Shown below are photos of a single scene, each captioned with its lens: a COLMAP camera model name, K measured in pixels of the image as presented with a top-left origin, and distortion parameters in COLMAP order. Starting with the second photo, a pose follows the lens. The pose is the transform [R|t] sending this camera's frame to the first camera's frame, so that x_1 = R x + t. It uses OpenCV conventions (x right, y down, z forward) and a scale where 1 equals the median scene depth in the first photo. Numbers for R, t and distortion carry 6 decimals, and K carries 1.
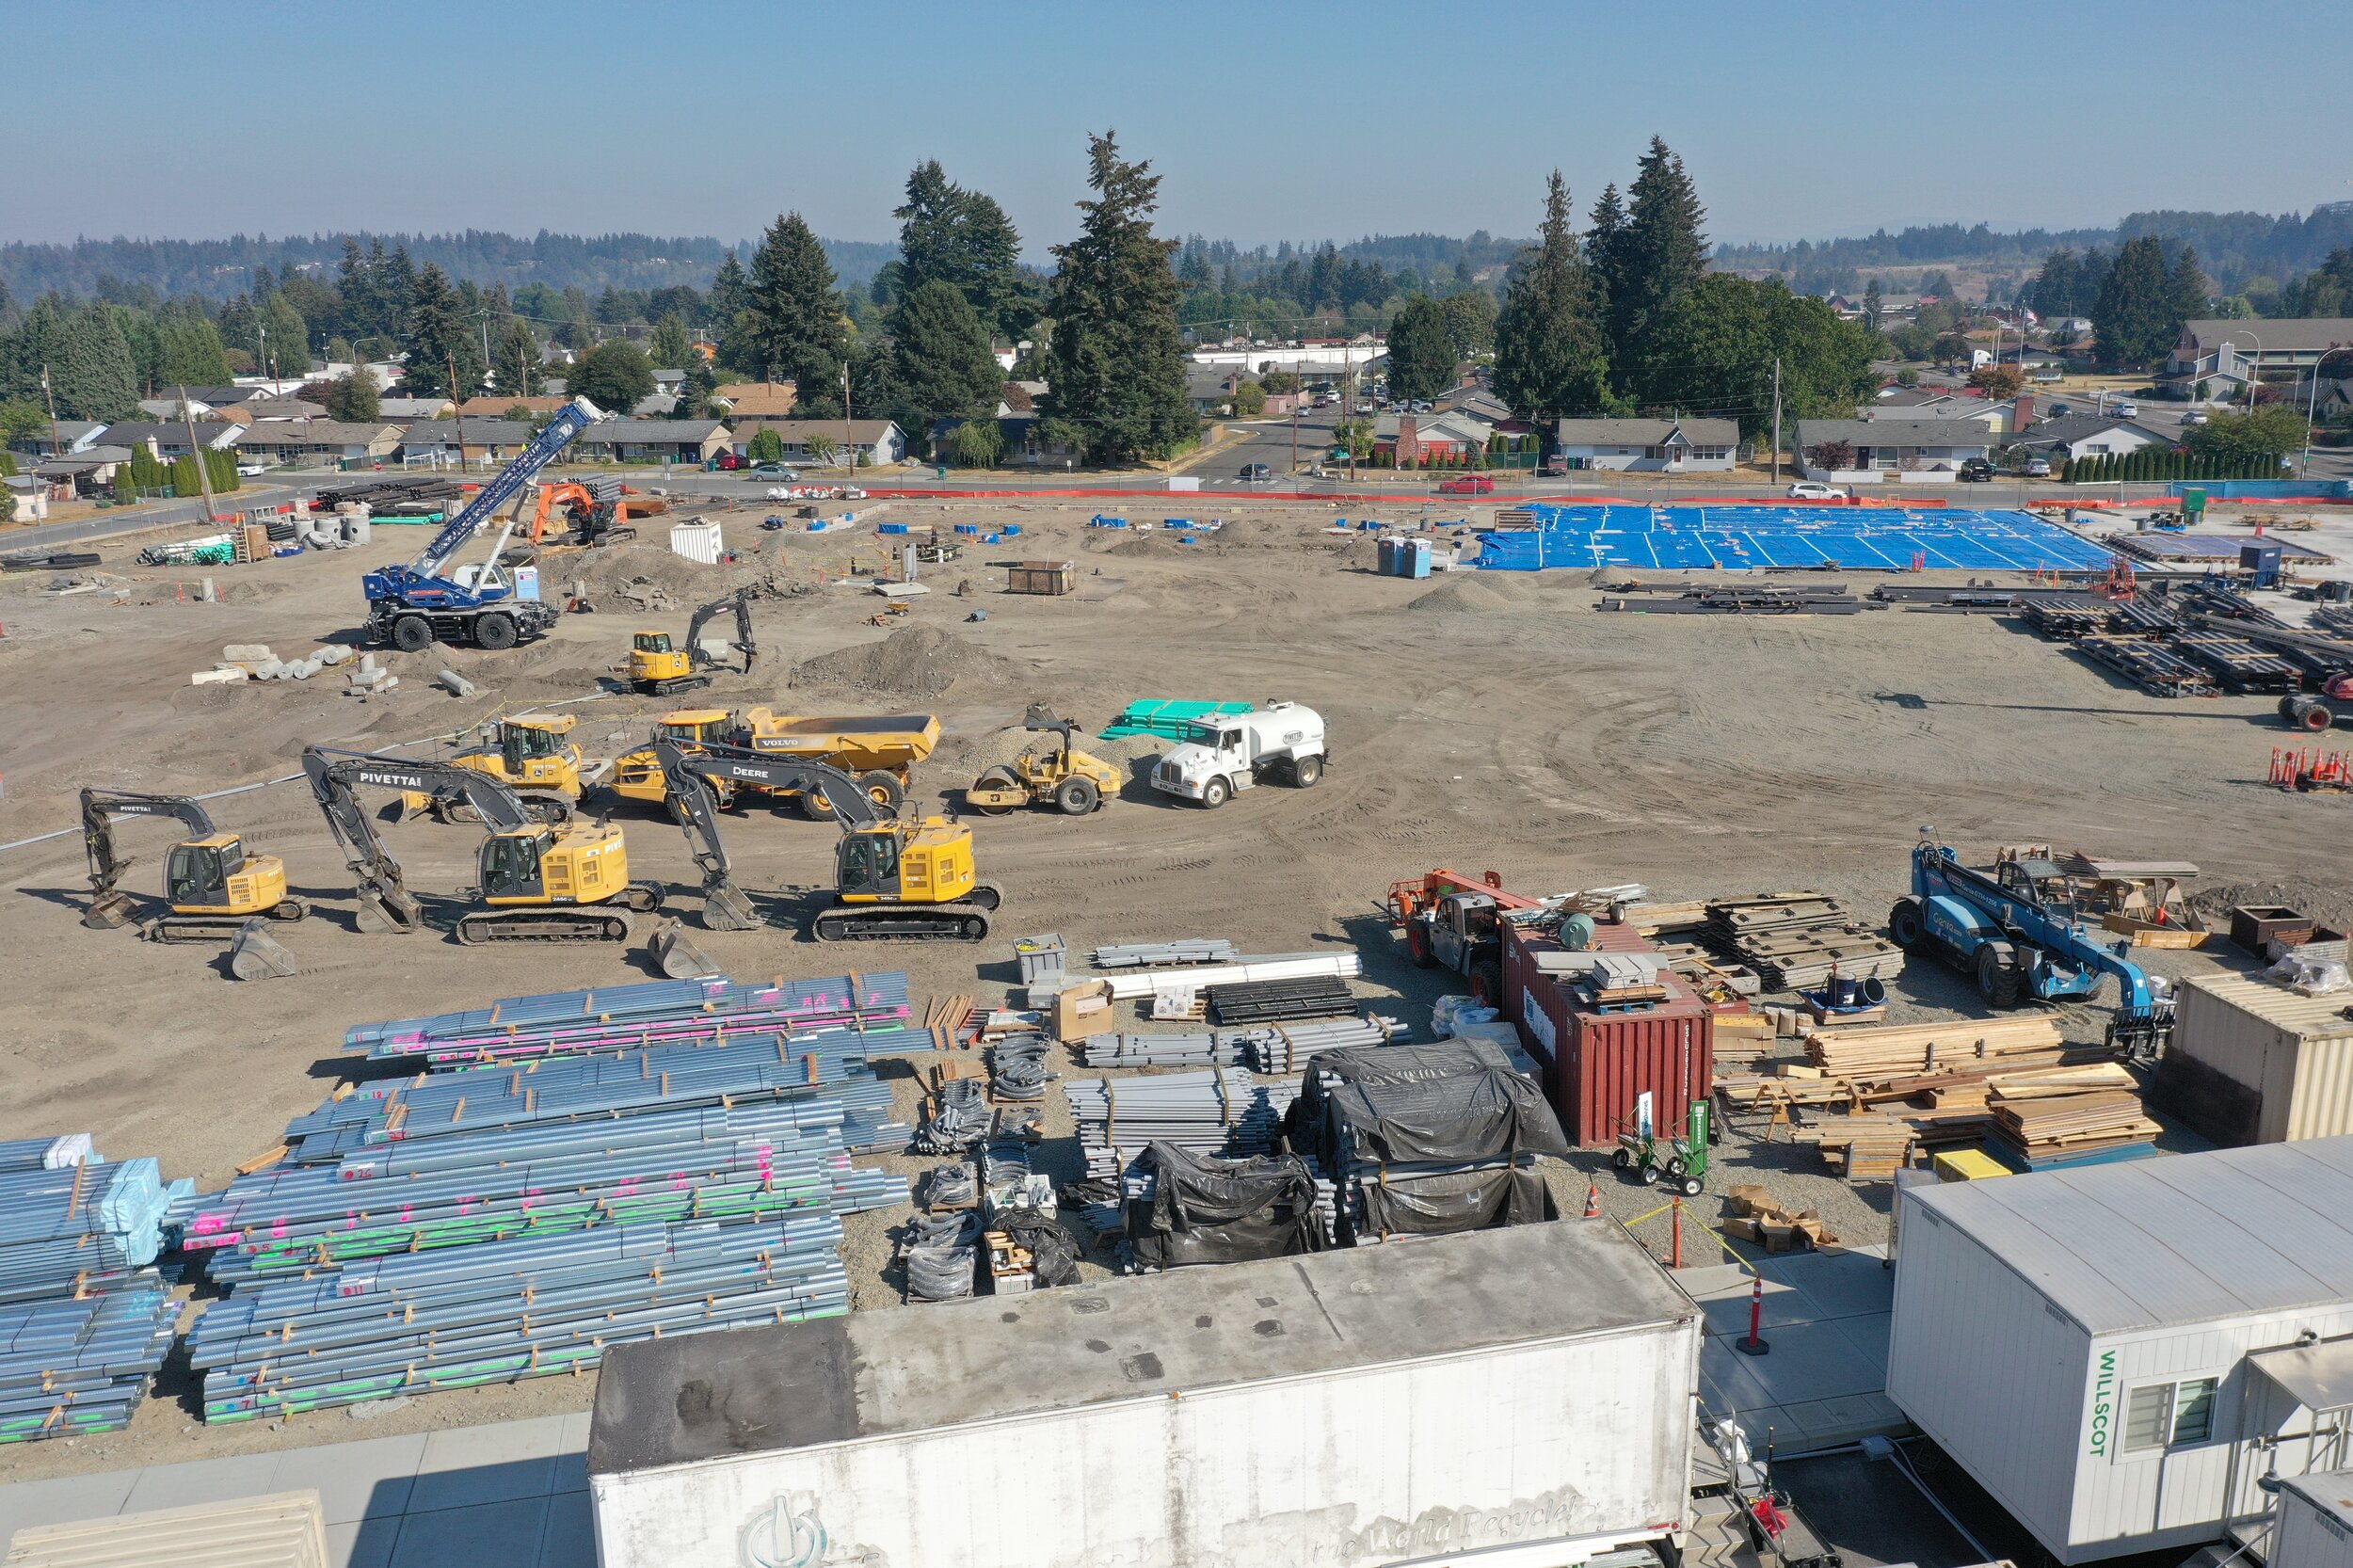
lens RADIAL K [[1840.2, 0, 1179.6], [0, 1840.2, 785.3], [0, 0, 1]] dist [-0.001910, -0.000551]
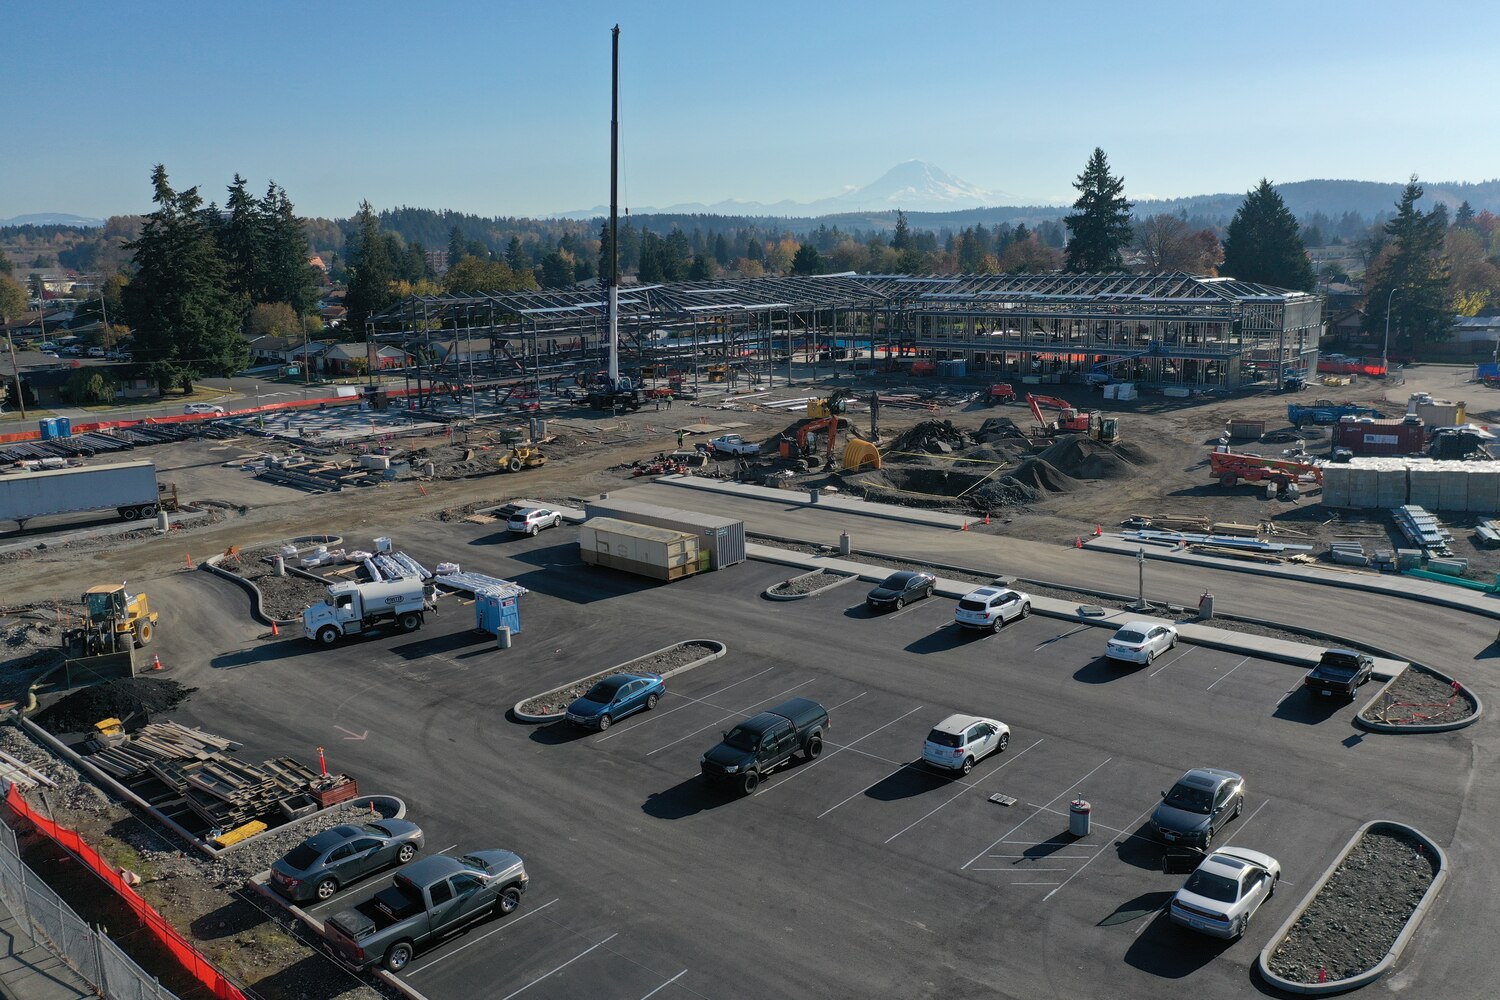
lens RADIAL K [[1173.1, 0, 748.4], [0, 1173.1, 500.8], [0, 0, 1]] dist [-0.001910, -0.000551]
pose [[0.538386, -0.176688, 0.823967, -0.600371], [0.228022, 0.971842, 0.059406, -0.047430], [-0.811262, 0.155899, 0.563515, 0.145091]]
